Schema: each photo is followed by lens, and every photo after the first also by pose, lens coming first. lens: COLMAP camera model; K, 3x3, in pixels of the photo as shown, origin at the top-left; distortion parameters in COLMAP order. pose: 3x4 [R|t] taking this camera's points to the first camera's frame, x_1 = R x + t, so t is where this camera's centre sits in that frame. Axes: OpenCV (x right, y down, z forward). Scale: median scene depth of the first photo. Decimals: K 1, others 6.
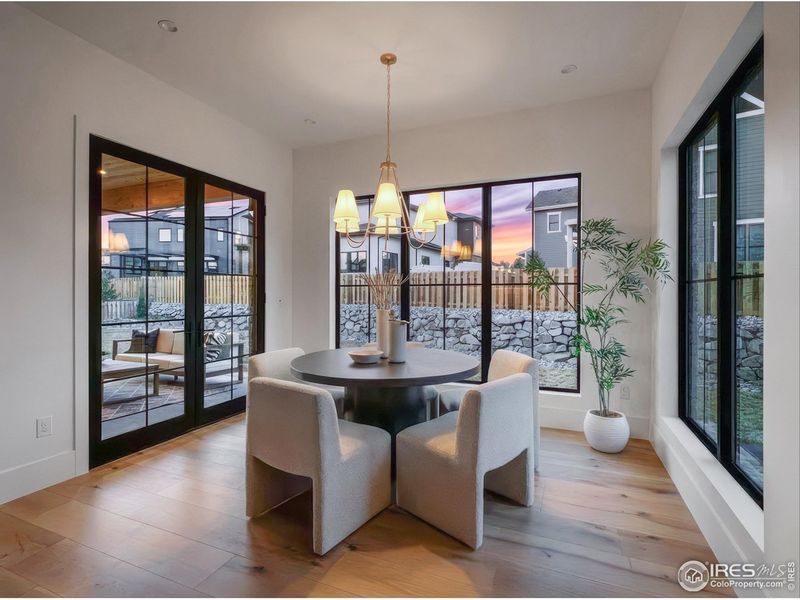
lens RADIAL K [[395.2, 0, 402.5], [0, 395.2, 297.5], [0, 0, 1]] dist [0.000717, -0.000358]
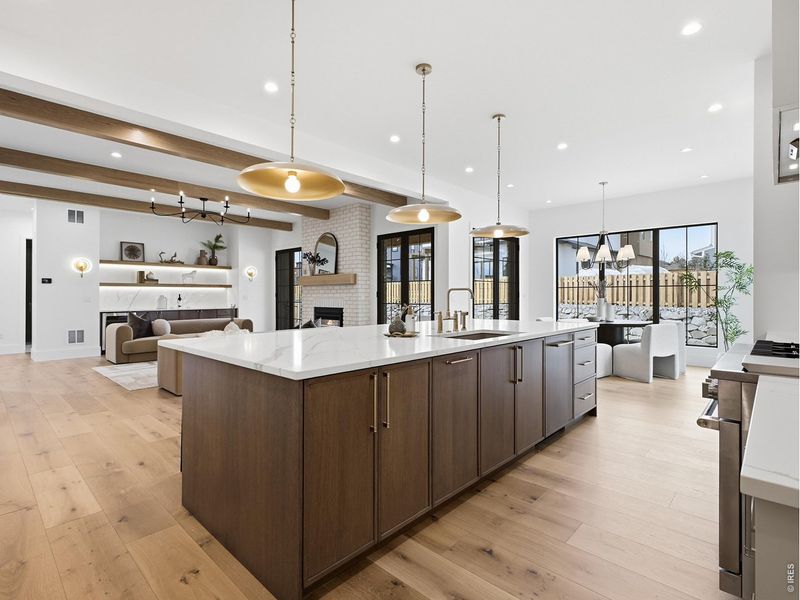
lens RADIAL K [[395.2, 0, 402.5], [0, 395.2, 297.5], [0, 0, 1]] dist [0.000717, -0.000358]
pose [[0.935731, 0.000134, -0.352714, -0.201416], [-0.002469, 0.999978, -0.006172, 0.027446], [0.352706, 0.006647, 0.935711, -0.952183]]
